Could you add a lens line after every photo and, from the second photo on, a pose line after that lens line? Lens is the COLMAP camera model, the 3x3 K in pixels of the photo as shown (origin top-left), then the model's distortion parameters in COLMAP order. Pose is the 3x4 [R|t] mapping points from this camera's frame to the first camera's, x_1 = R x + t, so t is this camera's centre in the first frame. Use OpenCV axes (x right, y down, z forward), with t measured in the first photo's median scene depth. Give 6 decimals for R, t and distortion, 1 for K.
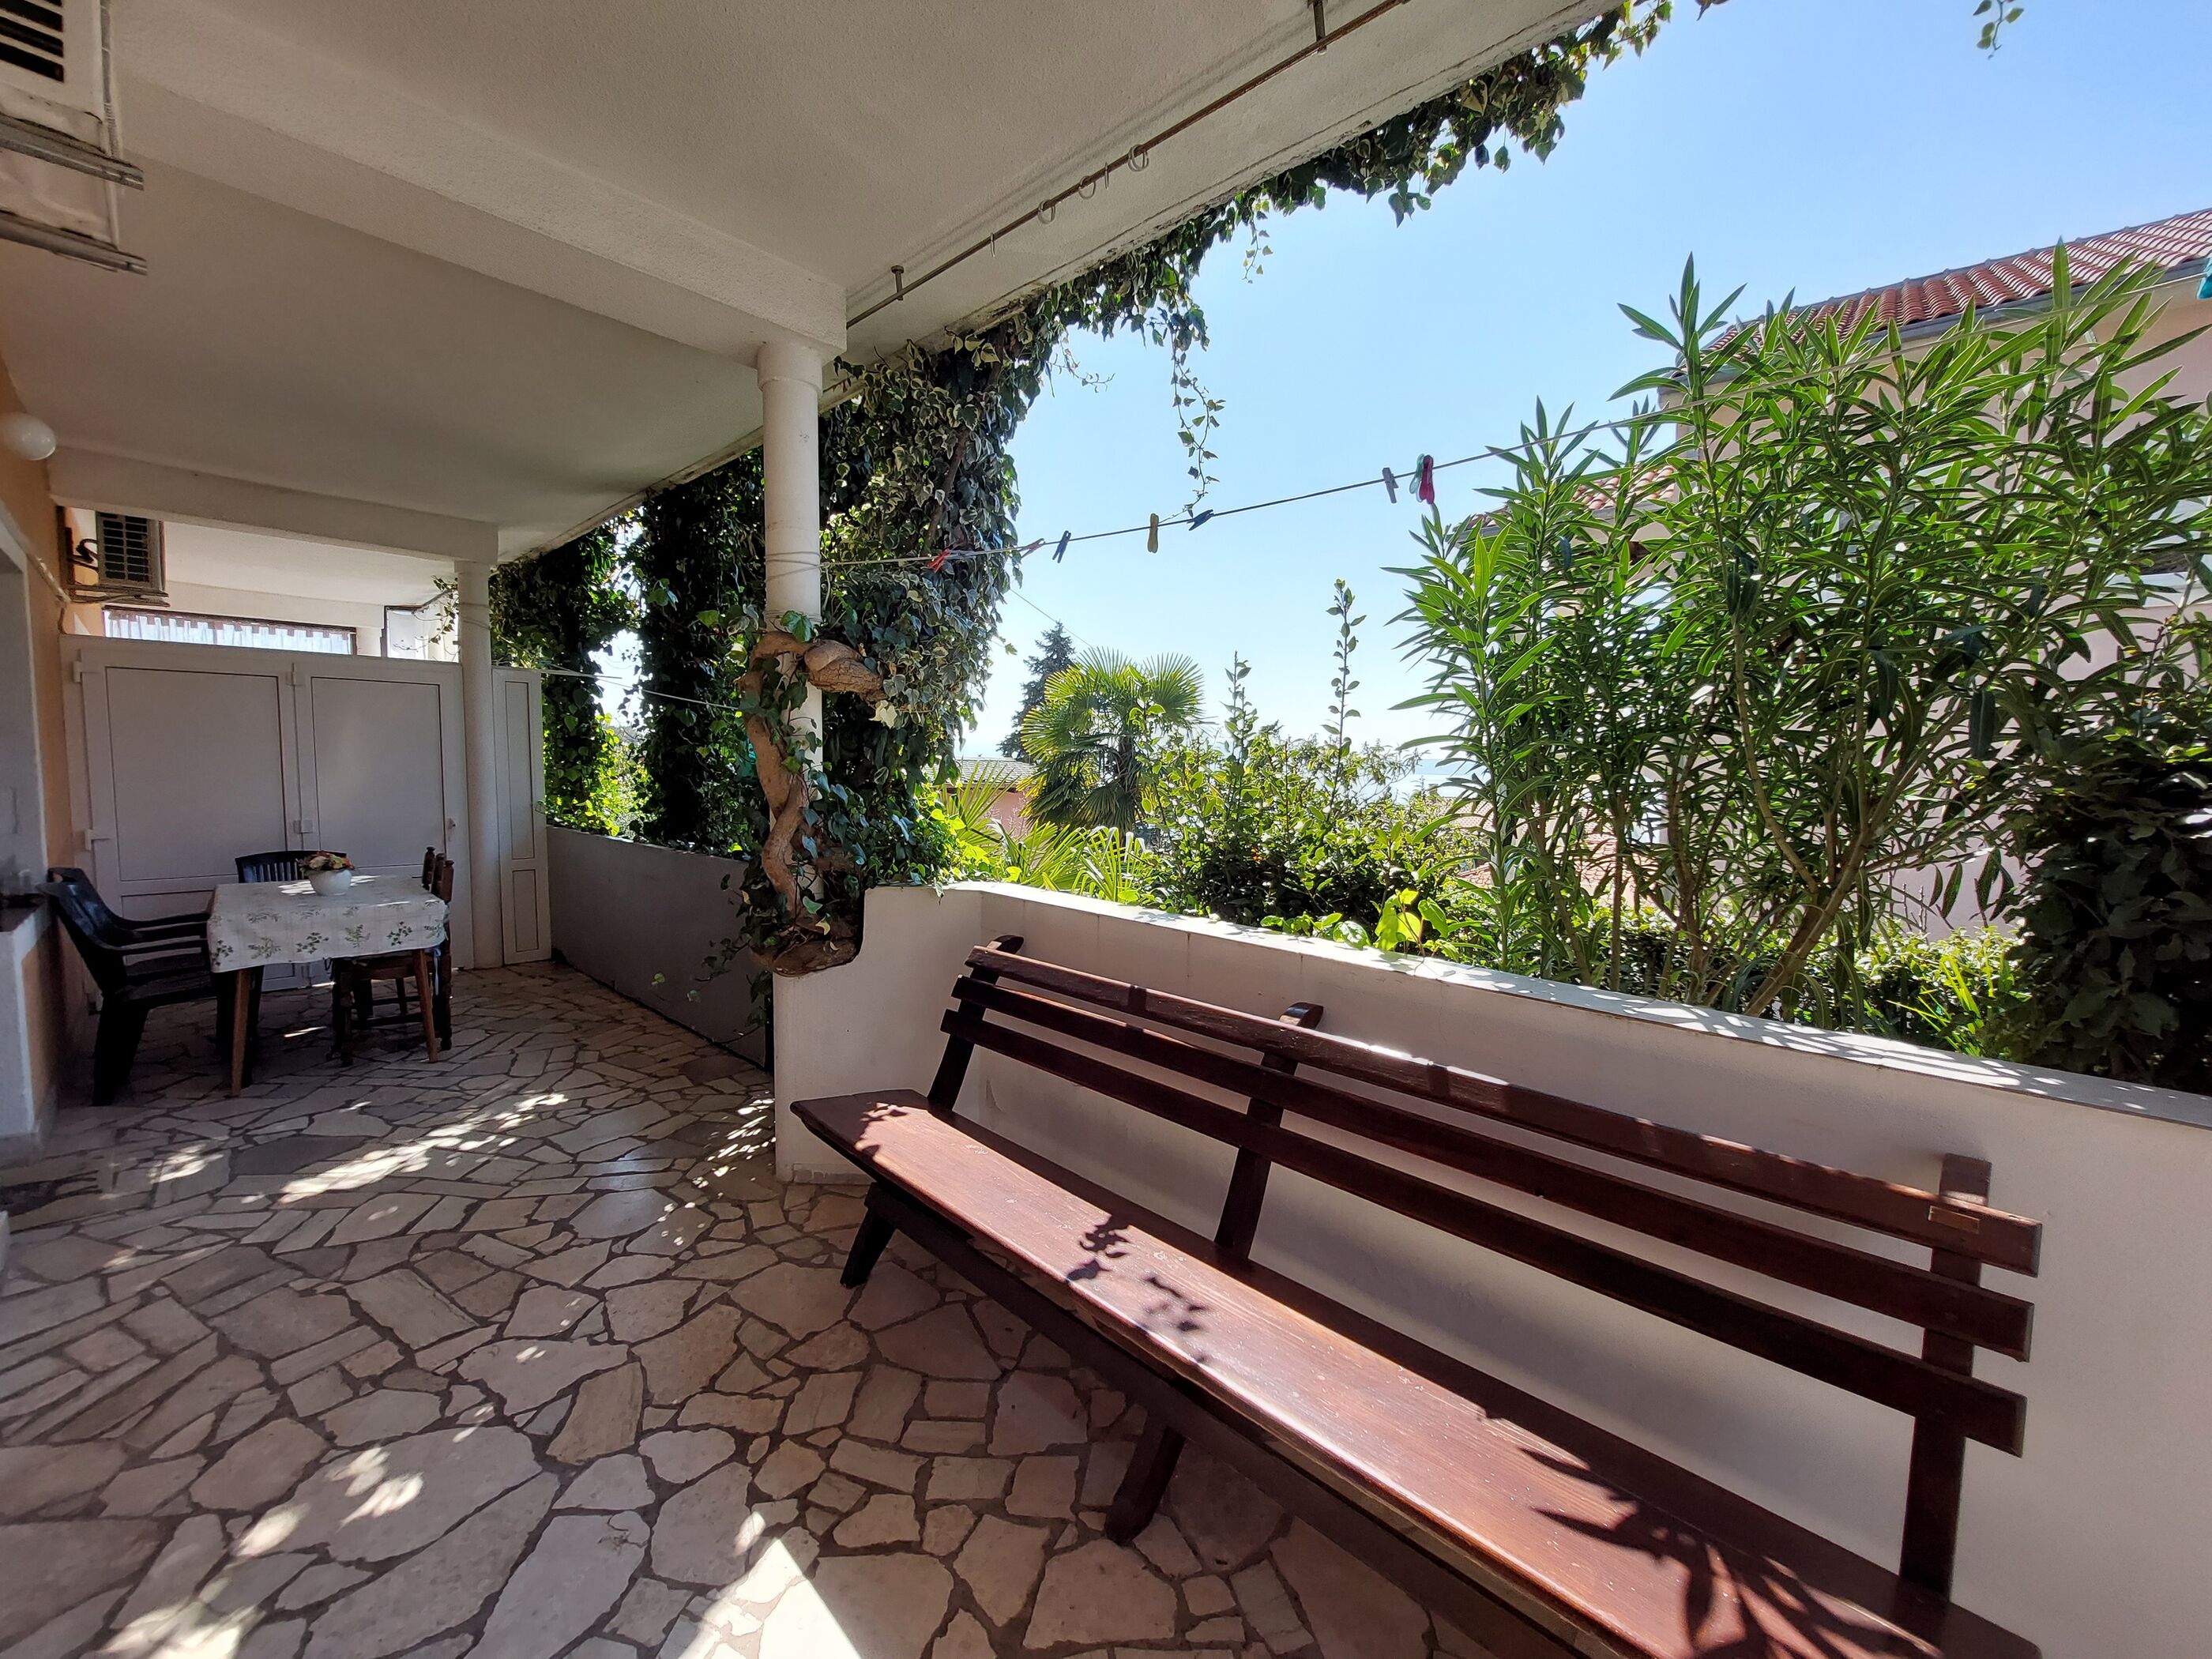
lens RADIAL K [[875.6, 0, 1104.2], [0, 875.6, 839.2], [0, 0, 1]] dist [-0.016642, -0.000919]
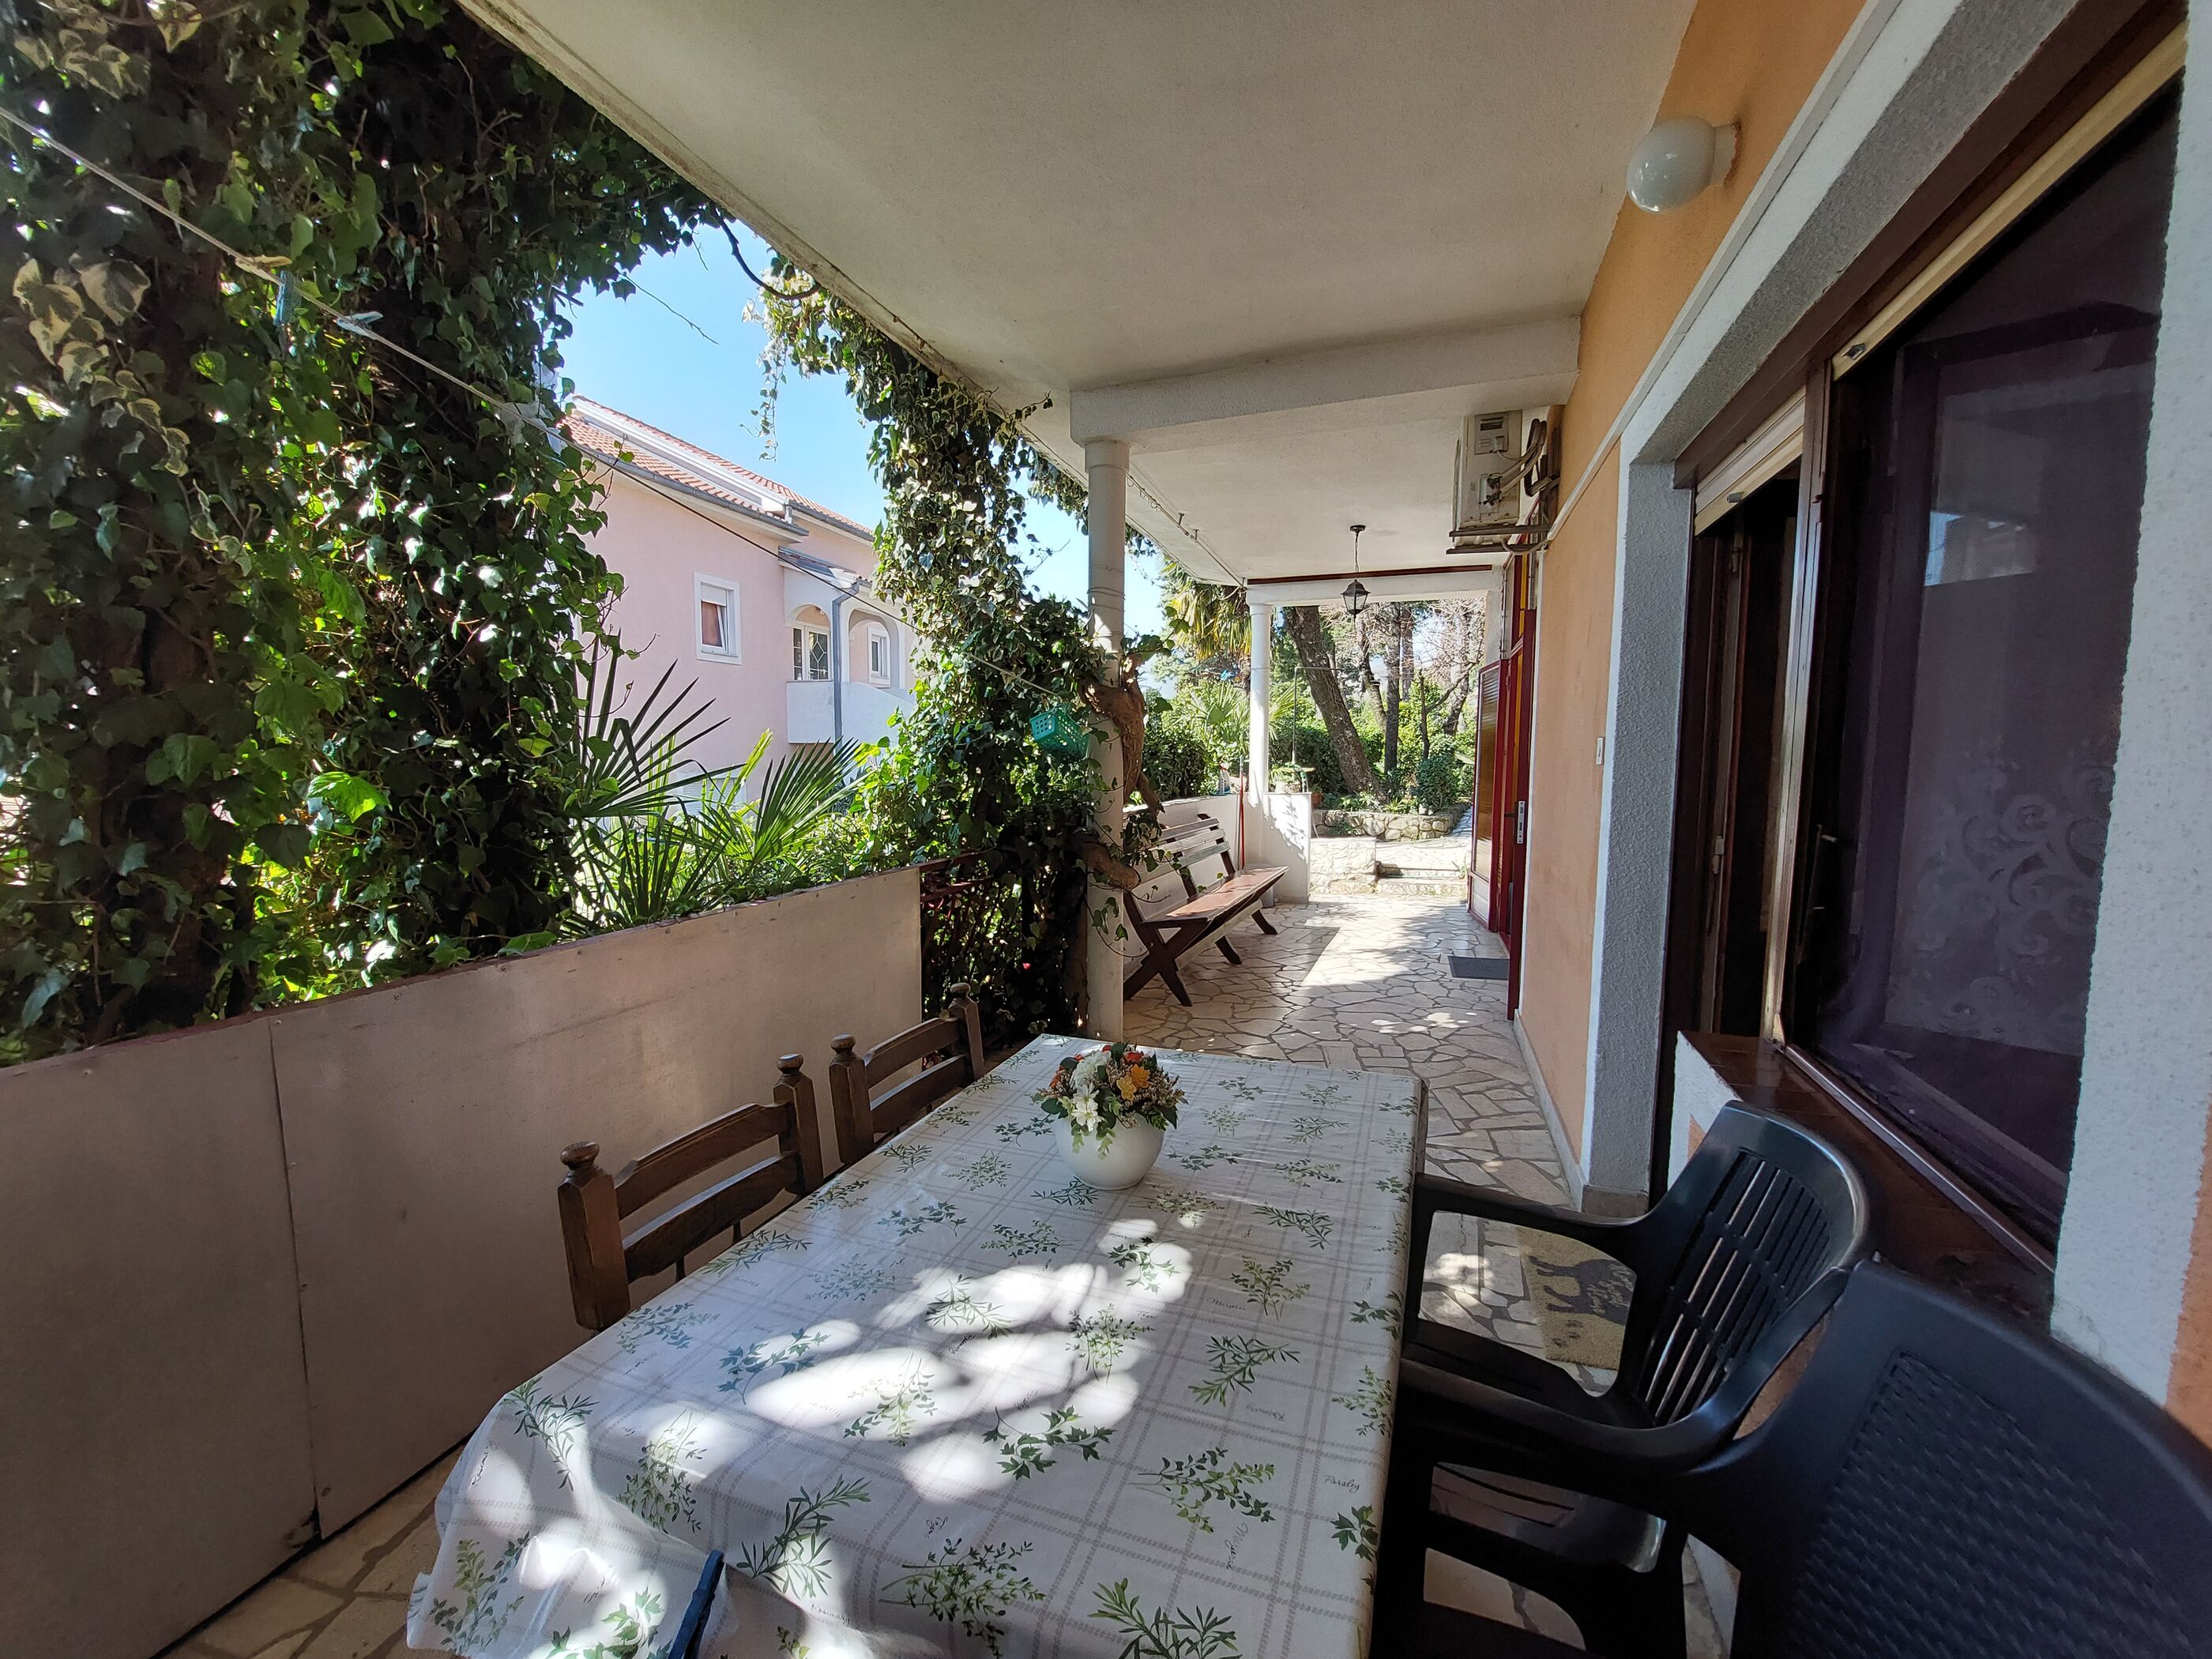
lens RADIAL K [[875.6, 0, 1104.2], [0, 875.6, 839.2], [0, 0, 1]] dist [-0.016642, -0.000919]
pose [[-0.398777, -0.104117, 0.911118, -2.596869], [0.059358, 0.988520, 0.138942, -0.200440], [-0.915125, 0.109489, -0.388019, 2.485616]]
